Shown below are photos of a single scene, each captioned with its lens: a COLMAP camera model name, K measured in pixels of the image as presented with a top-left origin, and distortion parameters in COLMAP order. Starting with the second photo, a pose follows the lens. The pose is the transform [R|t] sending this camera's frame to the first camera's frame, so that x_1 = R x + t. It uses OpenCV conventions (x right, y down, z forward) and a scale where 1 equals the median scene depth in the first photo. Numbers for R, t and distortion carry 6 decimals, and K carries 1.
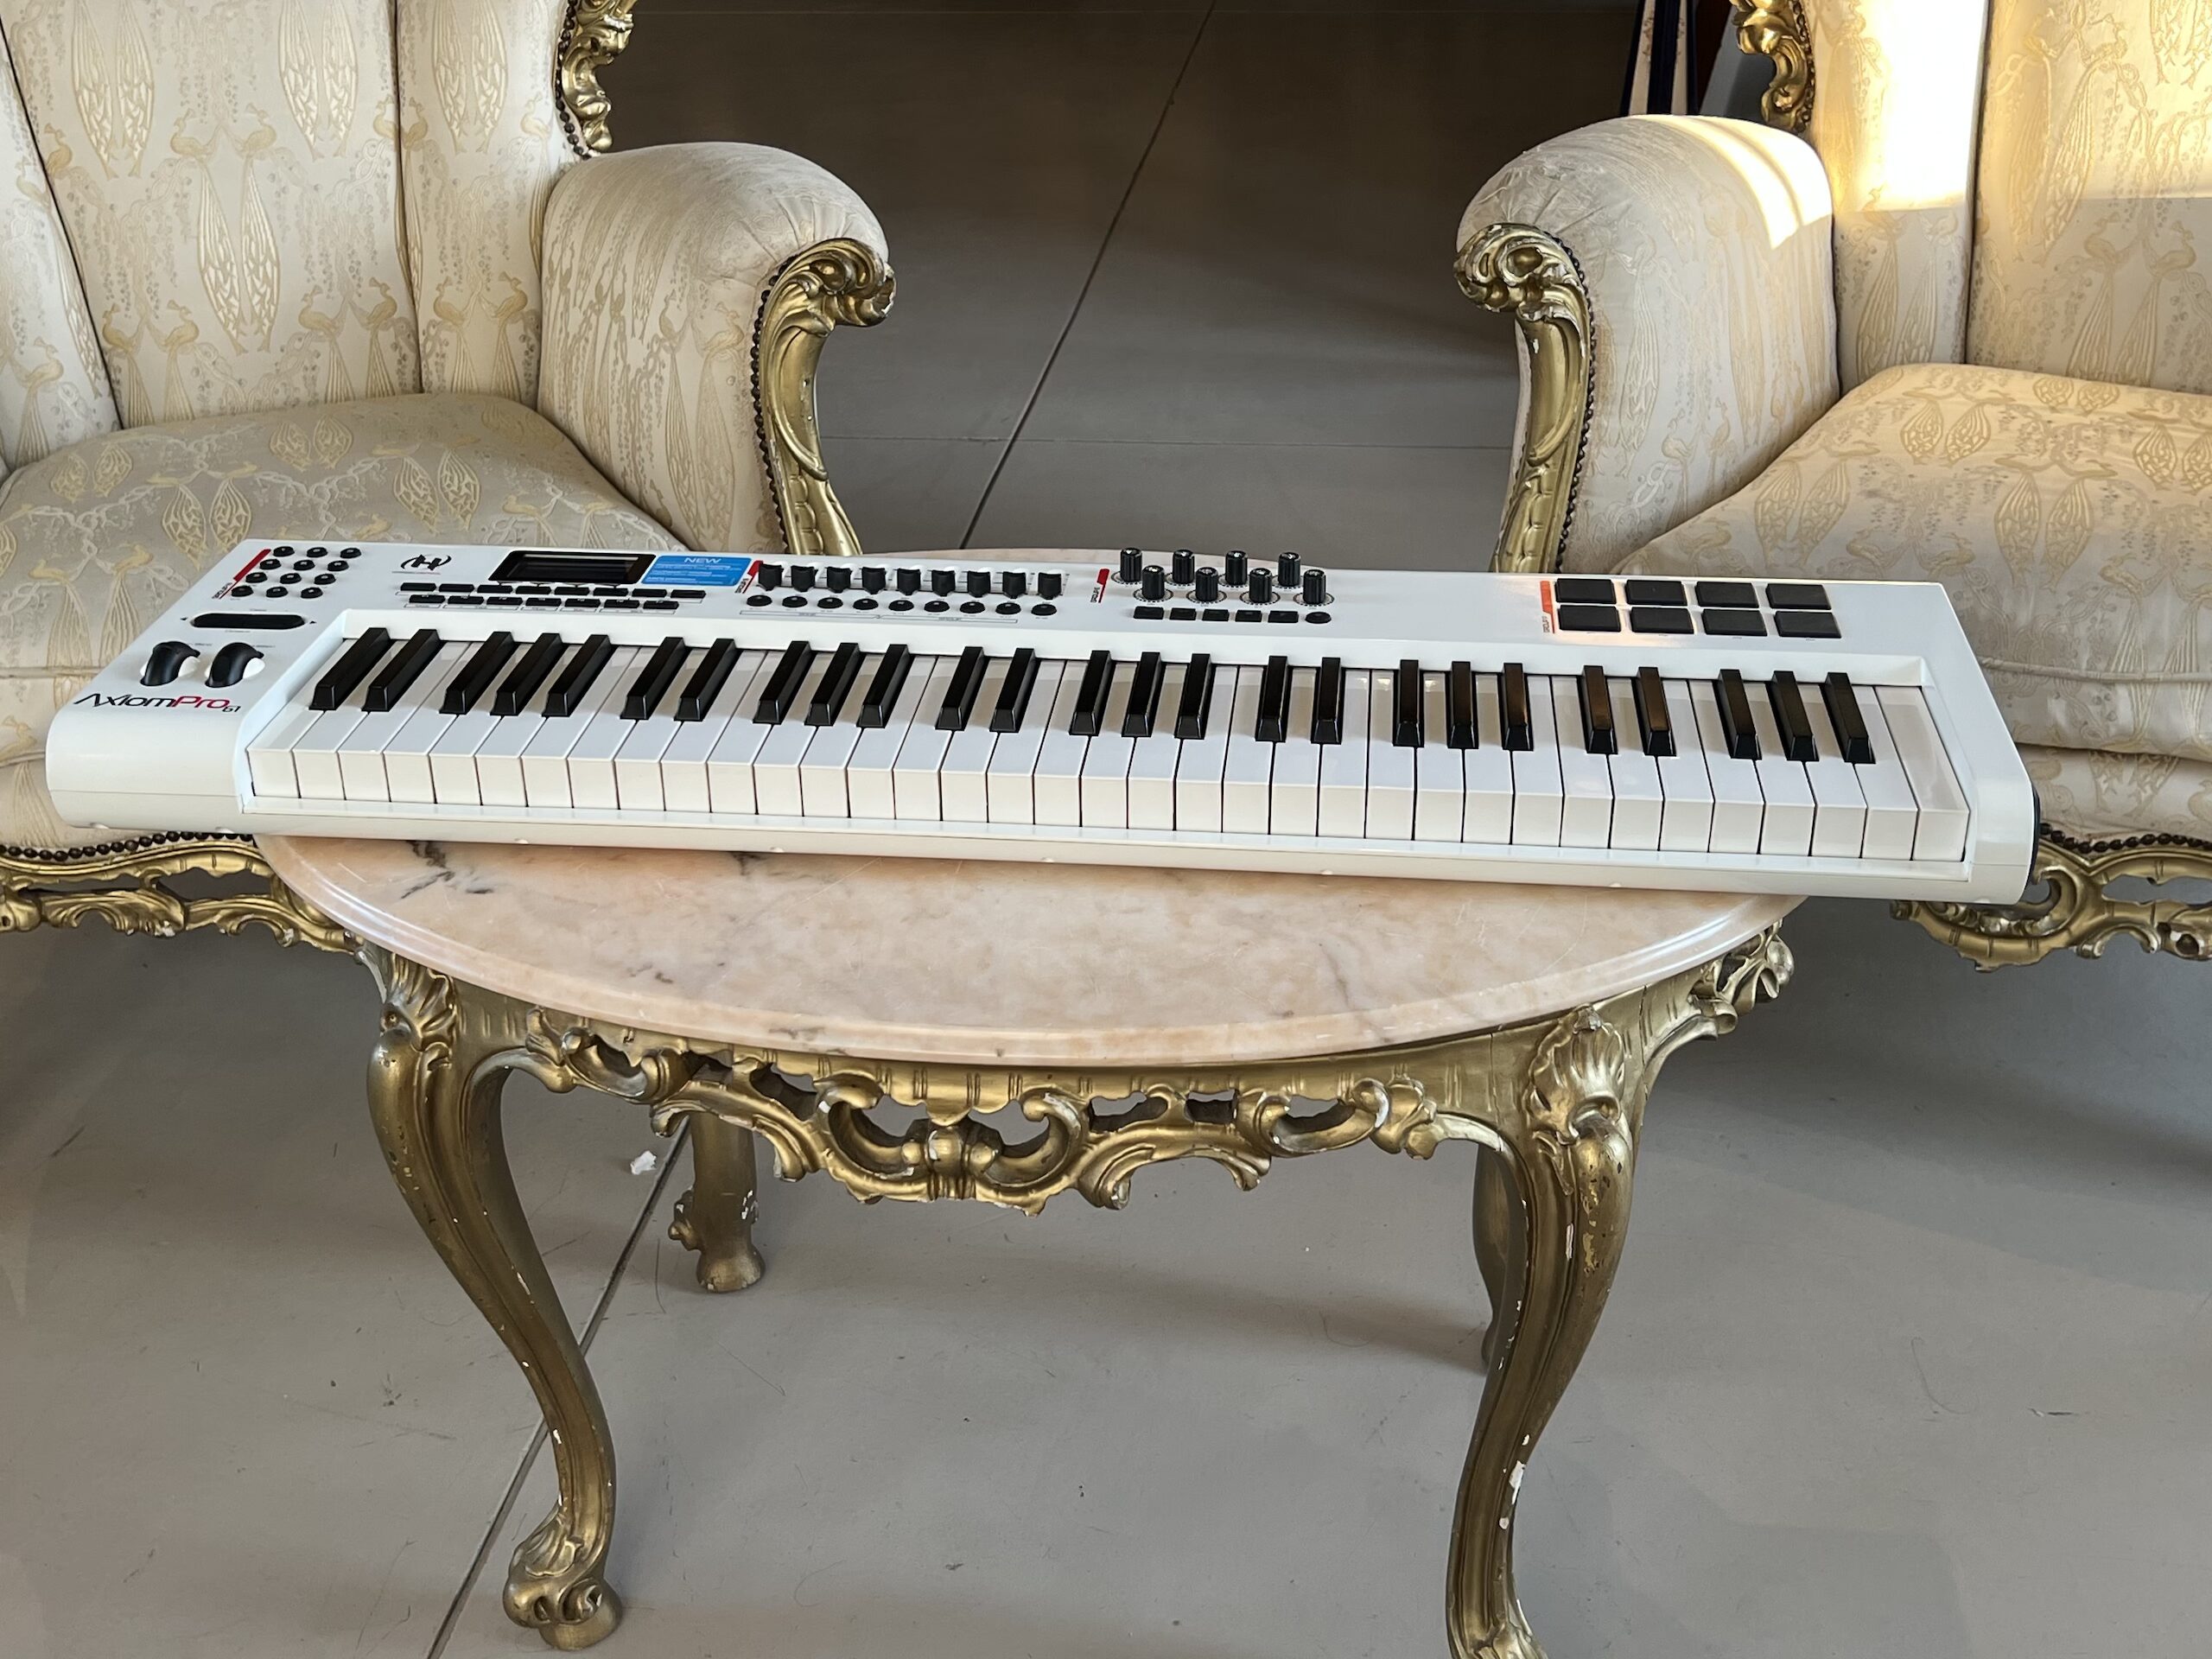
lens RADIAL K [[2582.9, 0, 1117.5], [0, 2582.9, 826.8], [0, 0, 1]] dist [0.164547, -0.496666]
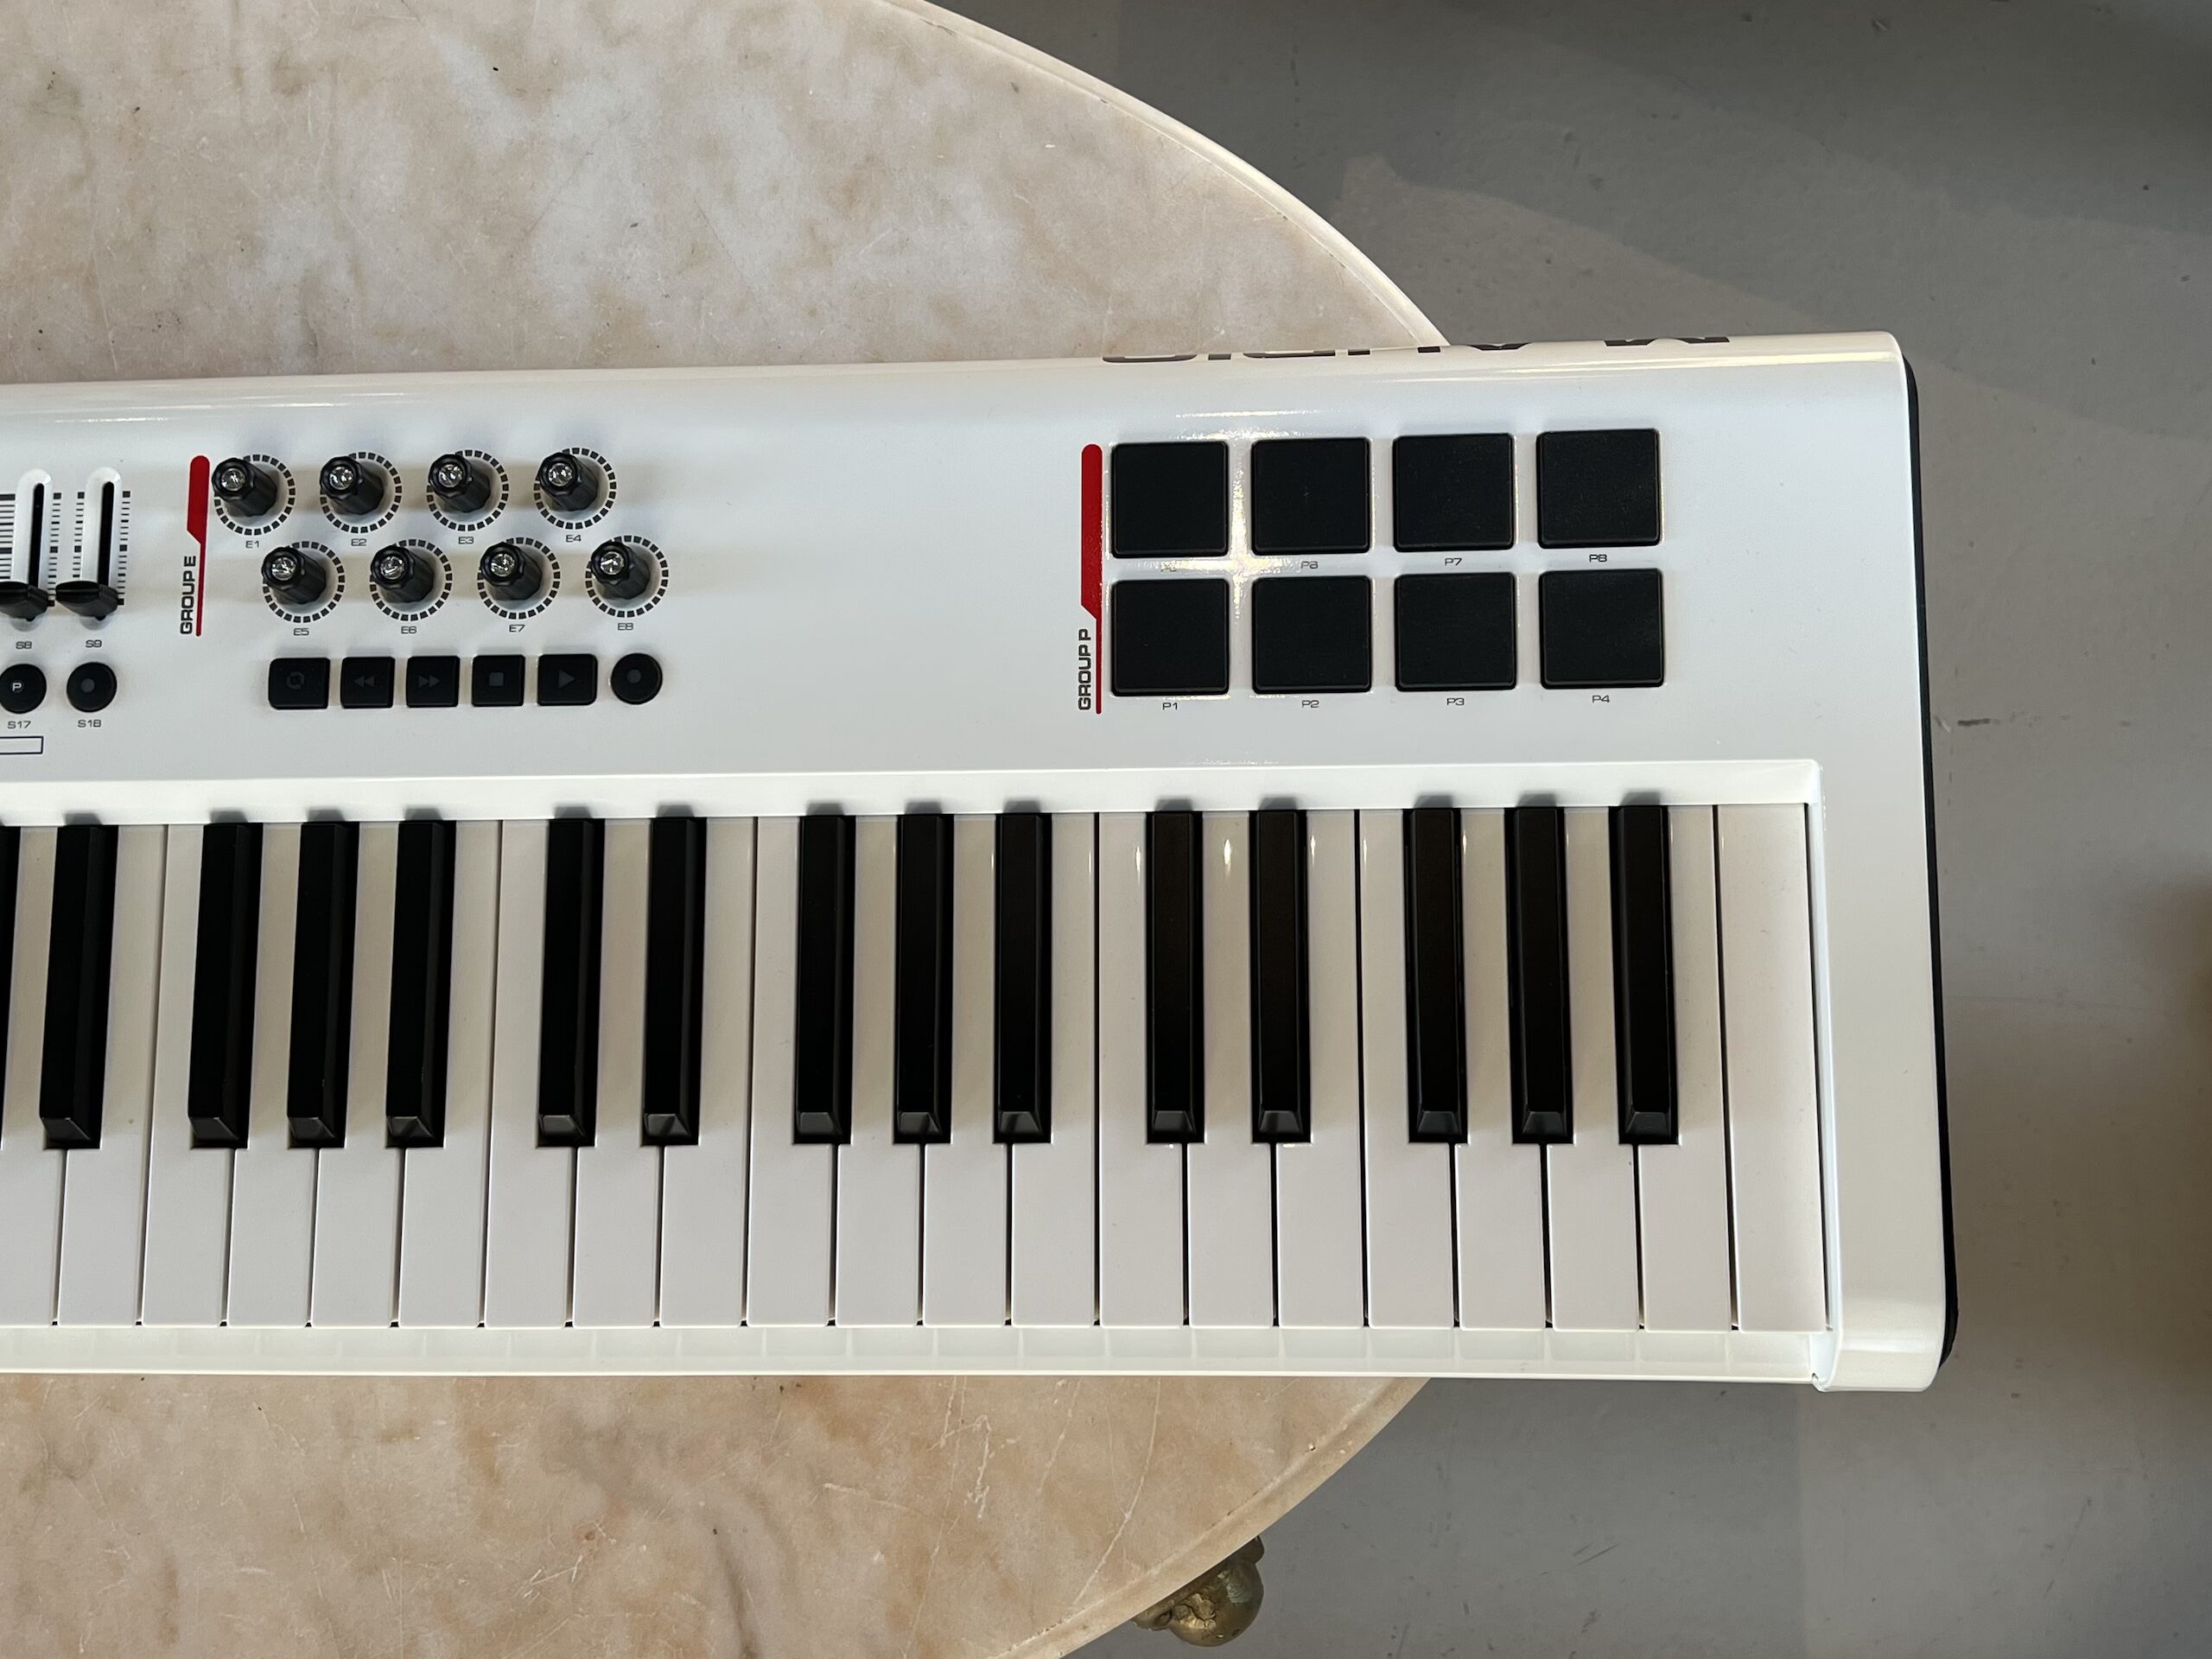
lens RADIAL K [[2629.1, 0, 1106.0], [0, 2629.1, 829.5], [0, 0, 1]] dist [0.140494, -0.419263]
pose [[0.992274, -0.111195, -0.055023, 0.193382], [0.110020, 0.583704, 0.804478, -0.465802], [-0.057337, -0.804316, 0.591428, 0.677445]]
